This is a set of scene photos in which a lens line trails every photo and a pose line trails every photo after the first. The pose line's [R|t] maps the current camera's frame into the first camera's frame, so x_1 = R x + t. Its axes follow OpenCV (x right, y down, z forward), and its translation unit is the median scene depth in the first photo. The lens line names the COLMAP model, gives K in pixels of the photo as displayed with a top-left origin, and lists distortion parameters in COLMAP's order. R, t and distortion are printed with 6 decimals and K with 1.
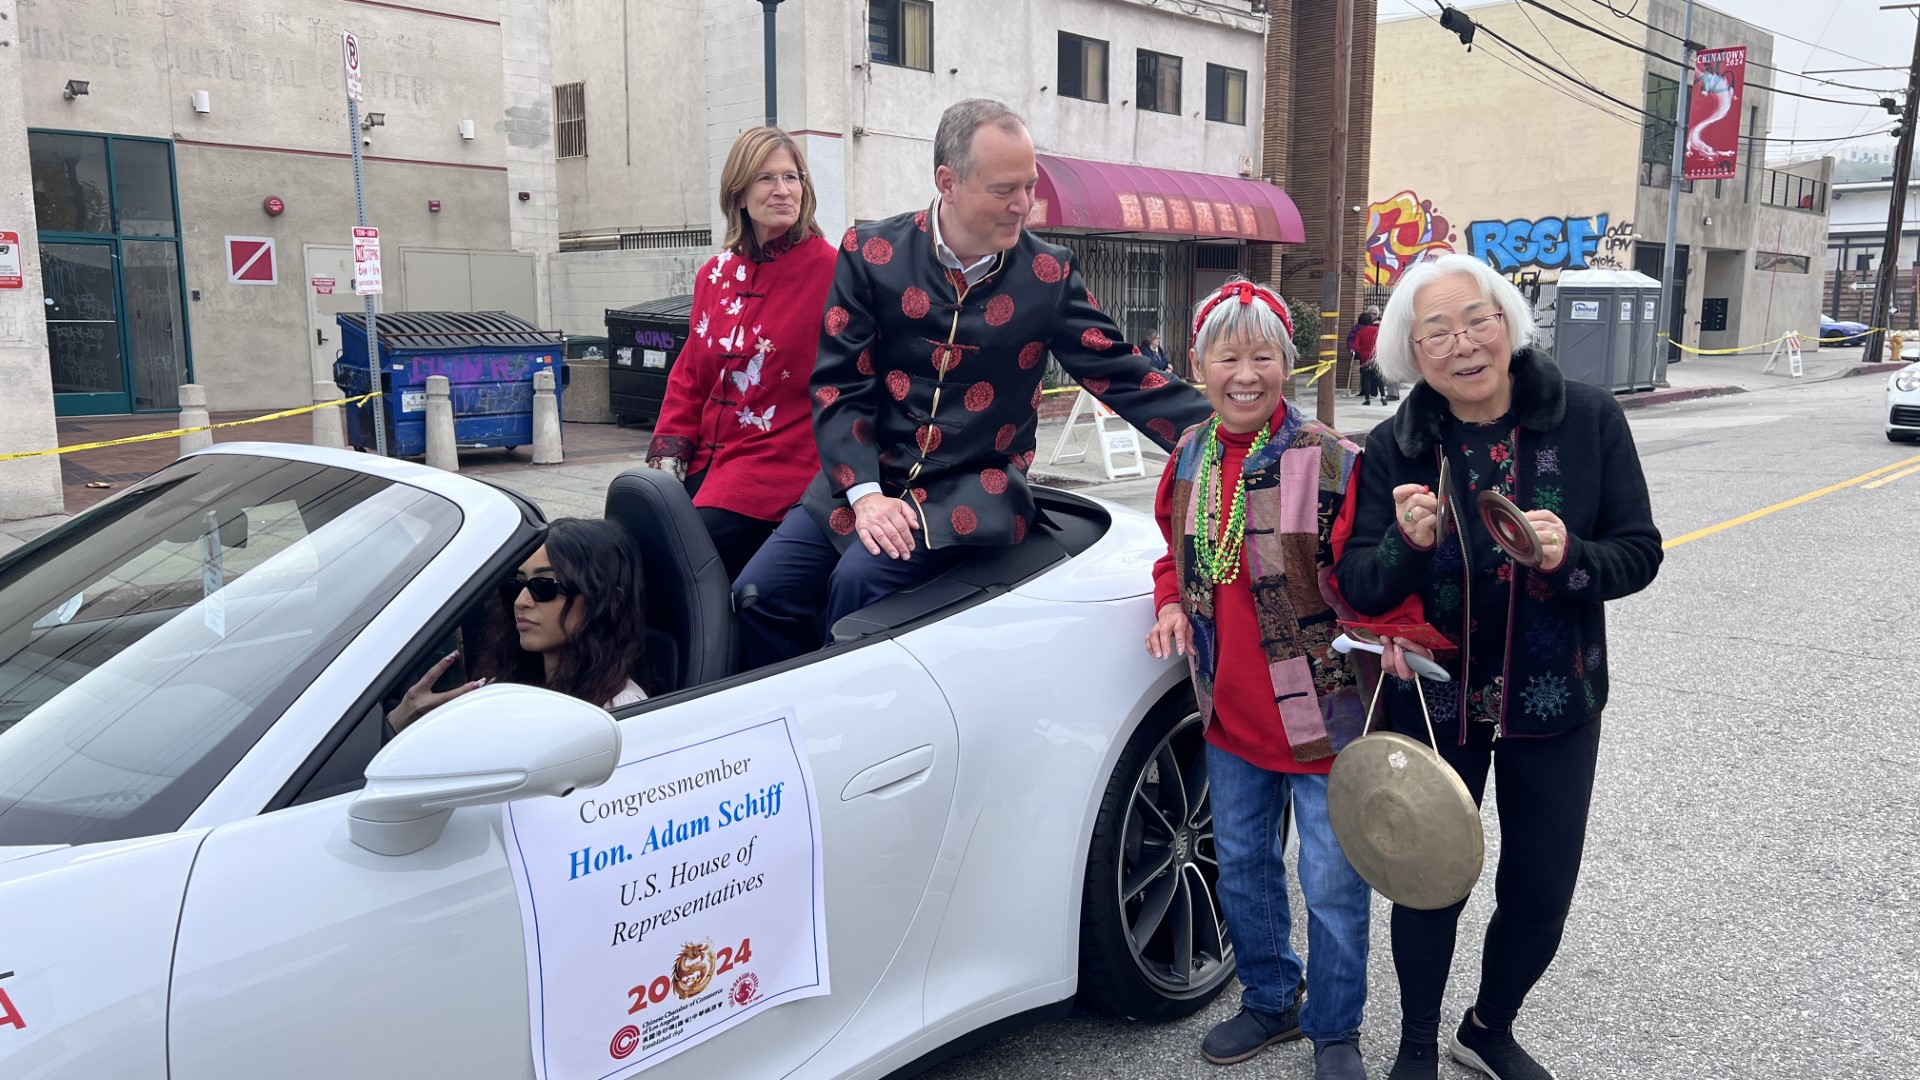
lens RADIAL K [[1434.6, 0, 965.9], [0, 1434.6, 554.0], [0, 0, 1]] dist [0.056385, -0.071067]
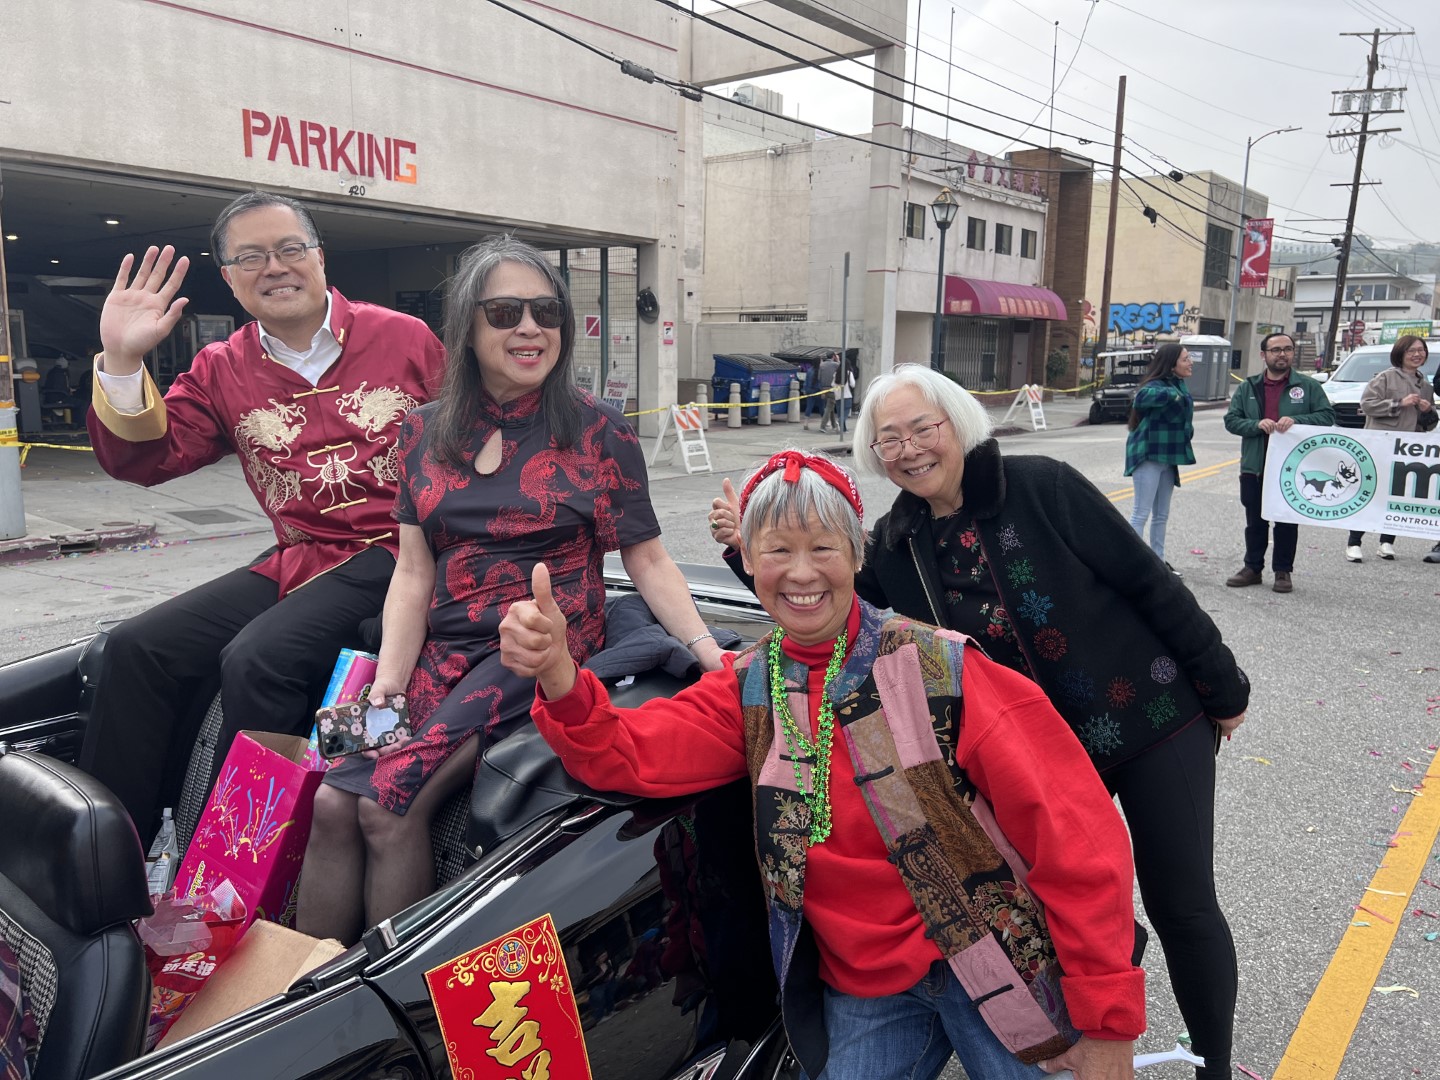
lens RADIAL K [[1081.8, 0, 712.0], [0, 1081.8, 543.1], [0, 0, 1]] dist [0.042250, -0.051181]
pose [[0.997107, -0.001707, 0.075995, -0.403348], [0.001027, 0.999959, 0.008992, 0.081505], [-0.076007, -0.008888, 0.997068, -0.492399]]
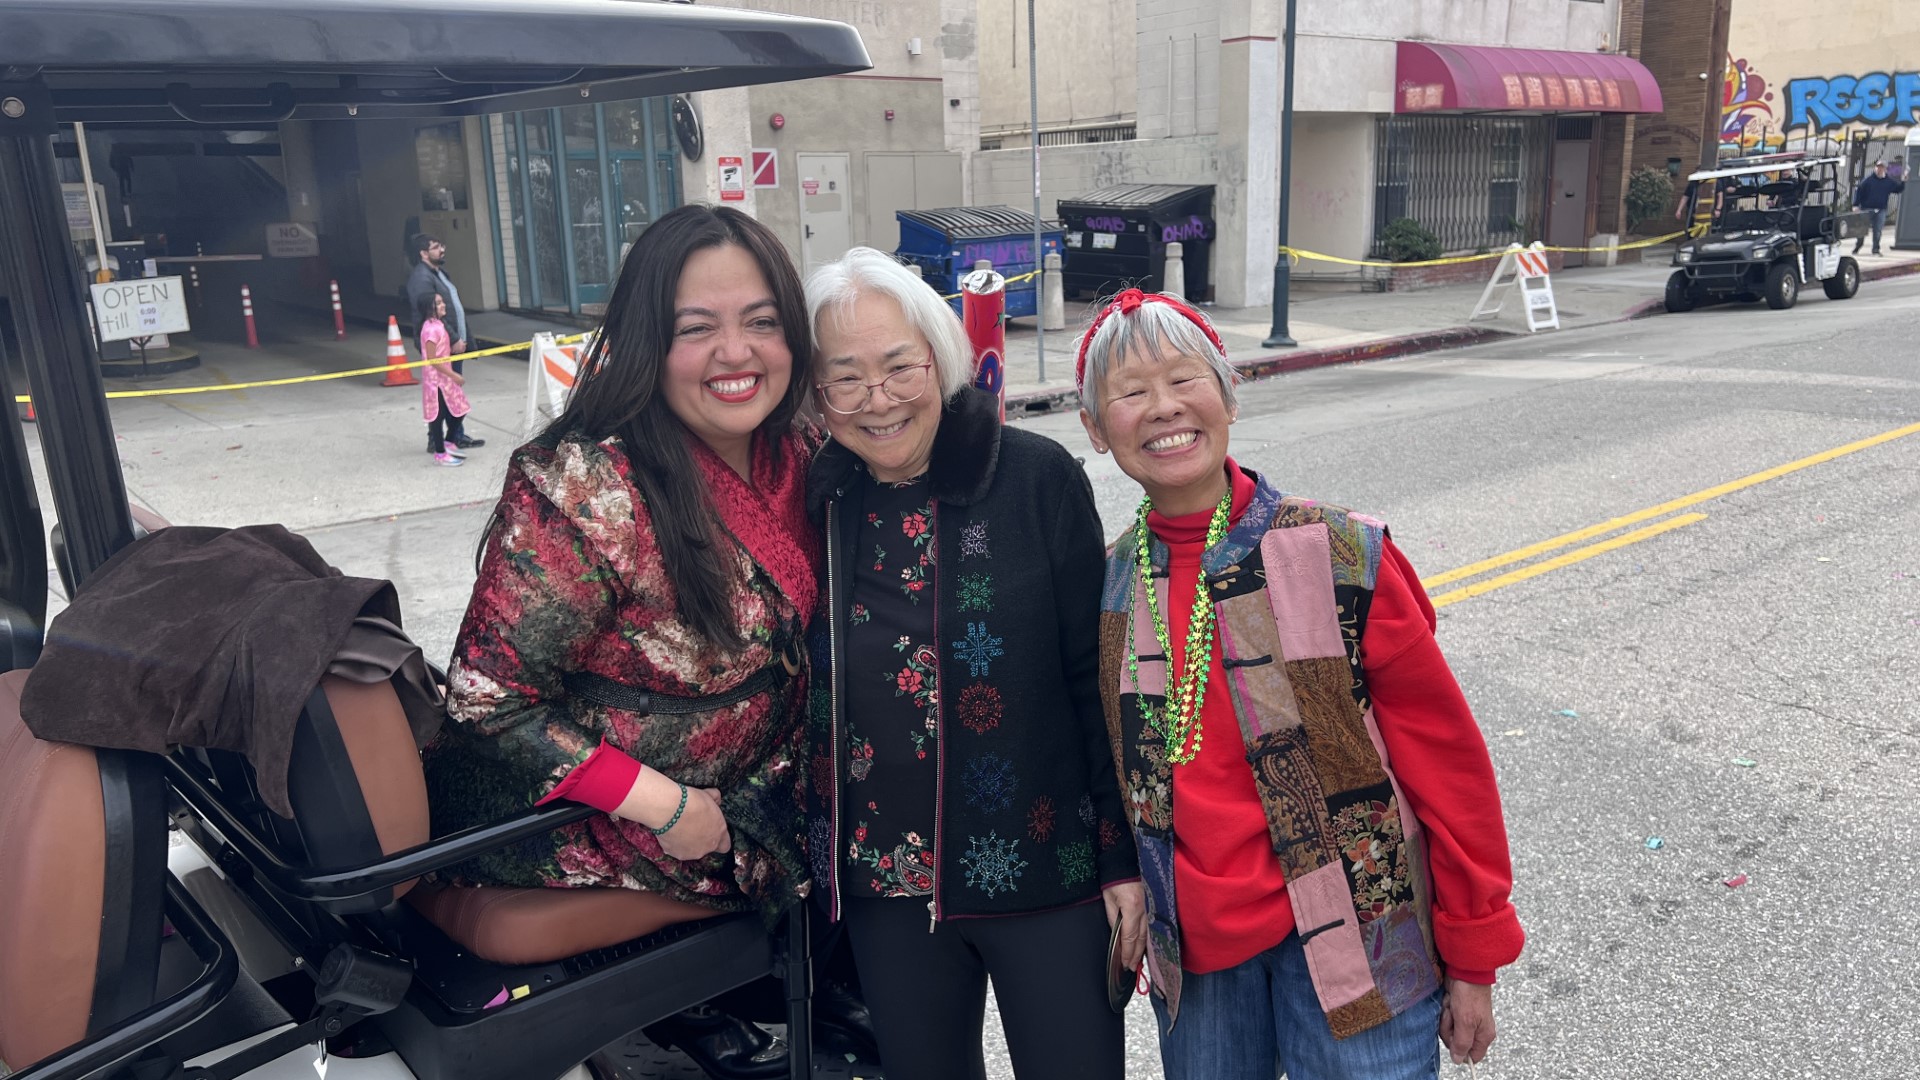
lens RADIAL K [[1434.6, 0, 952.1], [0, 1434.6, 538.5], [0, 0, 1]] dist [0.056385, -0.071067]
pose [[0.989909, 0.001401, -0.141700, -0.149177], [0.008604, 0.997512, 0.069975, 0.021318], [0.141446, -0.070488, 0.987433, -0.173446]]
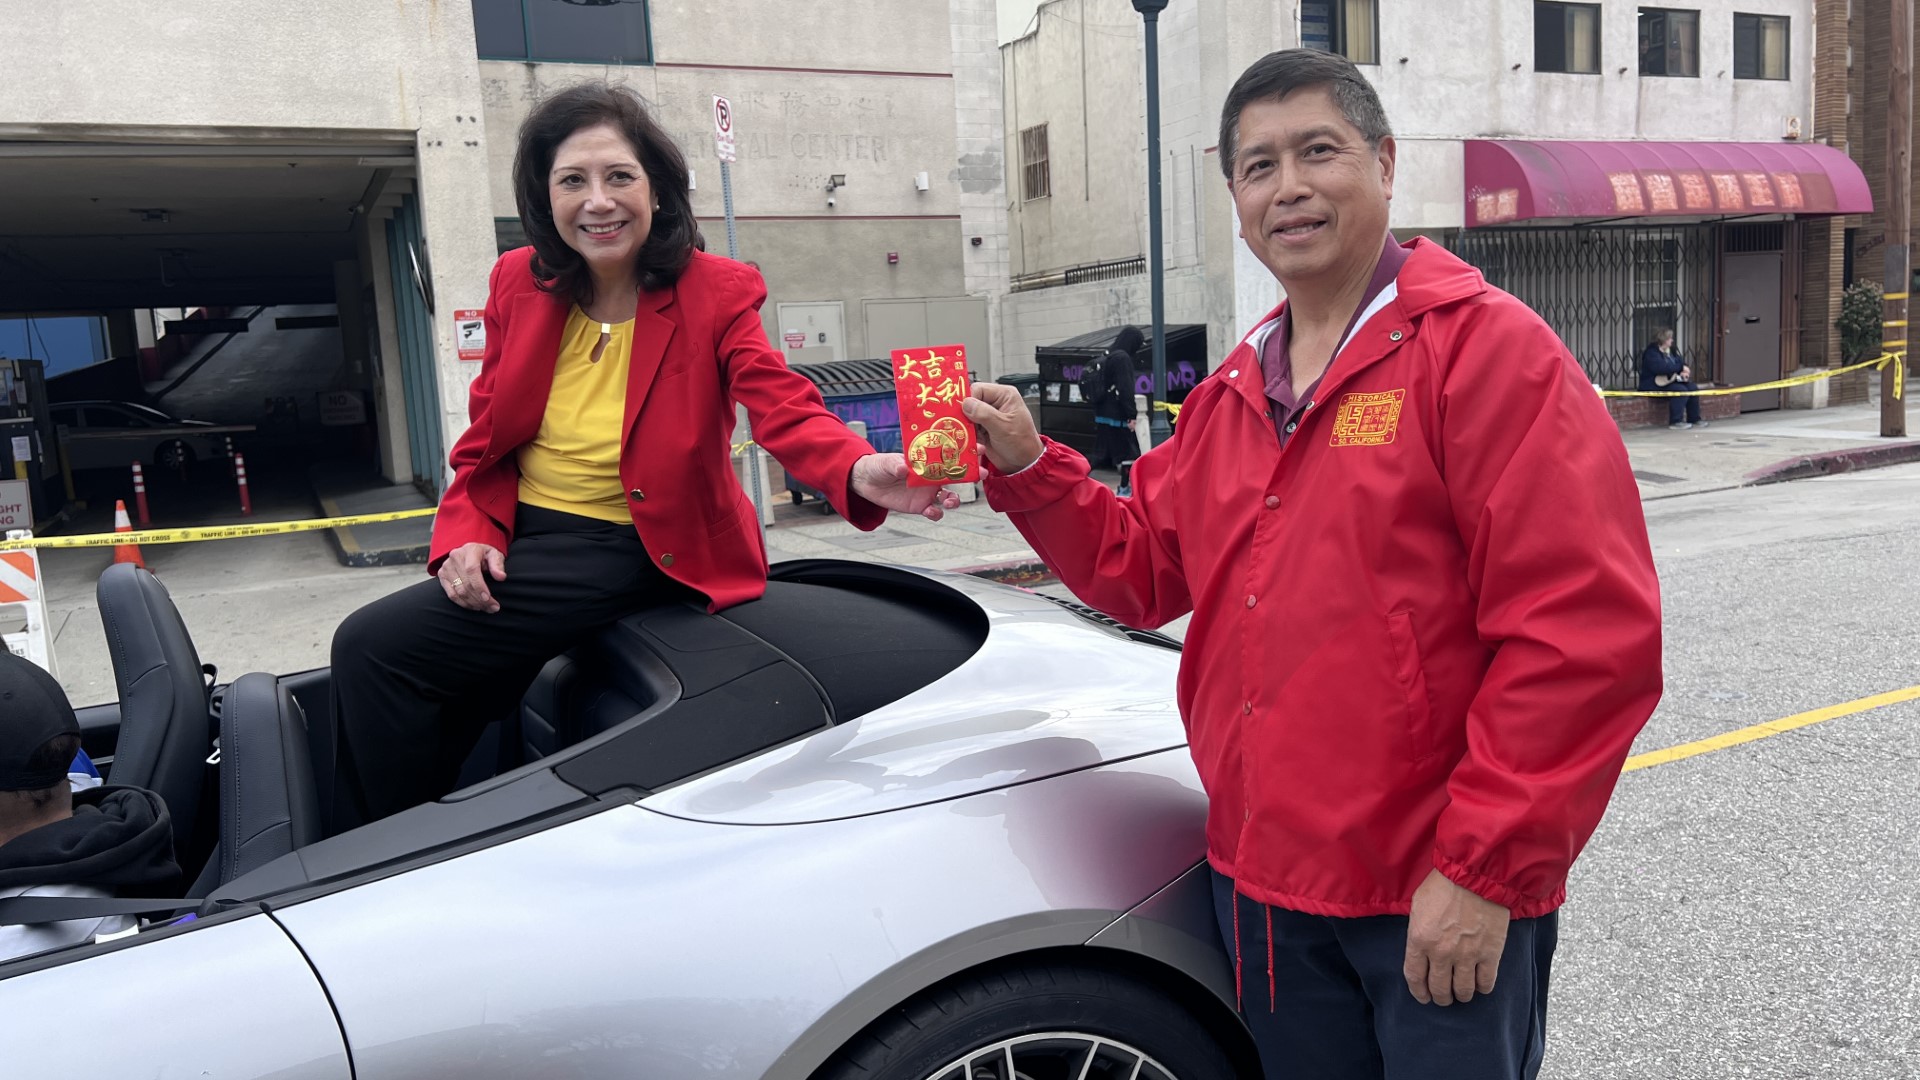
lens RADIAL K [[1434.6, 0, 962.0], [0, 1434.6, 565.2], [0, 0, 1]] dist [0.056385, -0.071067]
pose [[0.933193, -0.005699, -0.359330, 0.052421], [0.001310, 0.999922, -0.012455, -0.004828], [0.359372, 0.011152, 0.933128, 0.047610]]
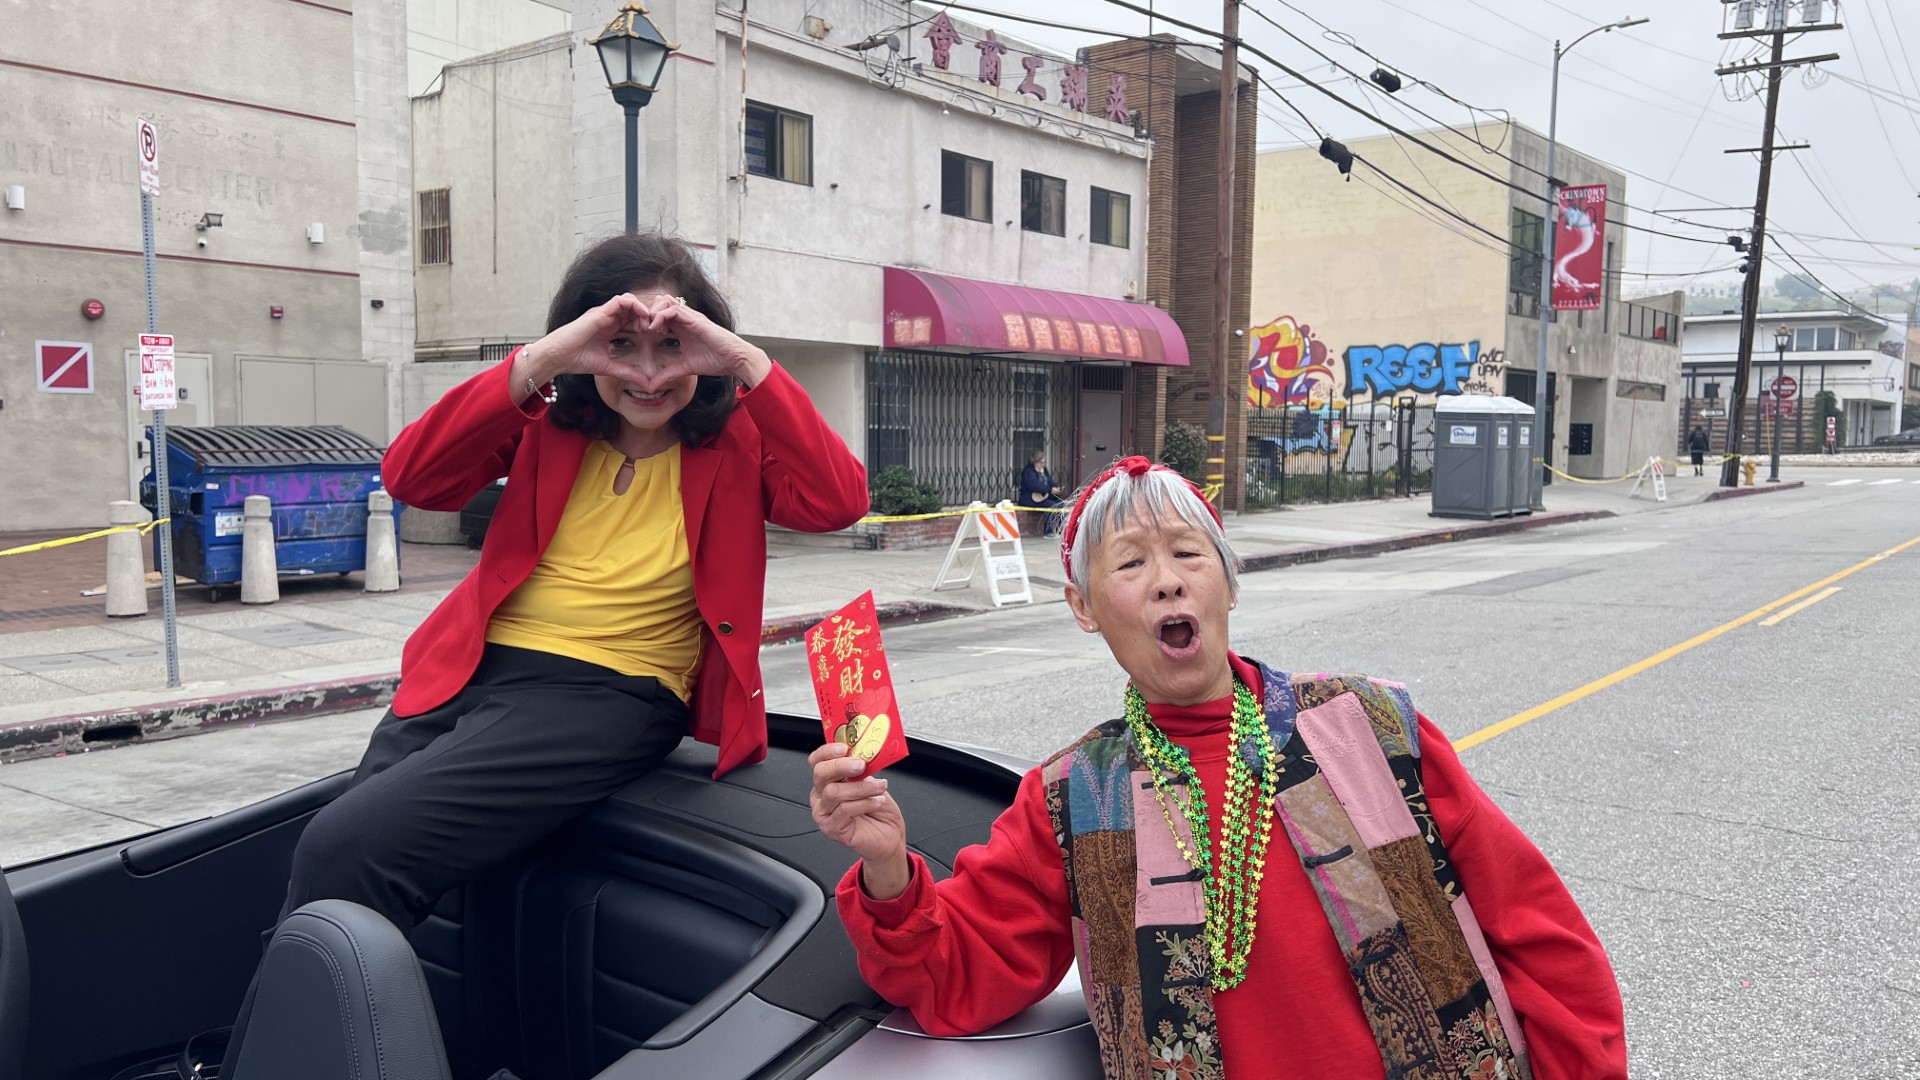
lens RADIAL K [[1434.6, 0, 975.6], [0, 1434.6, 559.7], [0, 0, 1]] dist [0.056385, -0.071067]
pose [[0.996507, 0.003928, 0.083422, 0.006148], [0.002233, 0.997283, -0.073631, -0.010614], [-0.083484, 0.073560, 0.993790, 0.041490]]
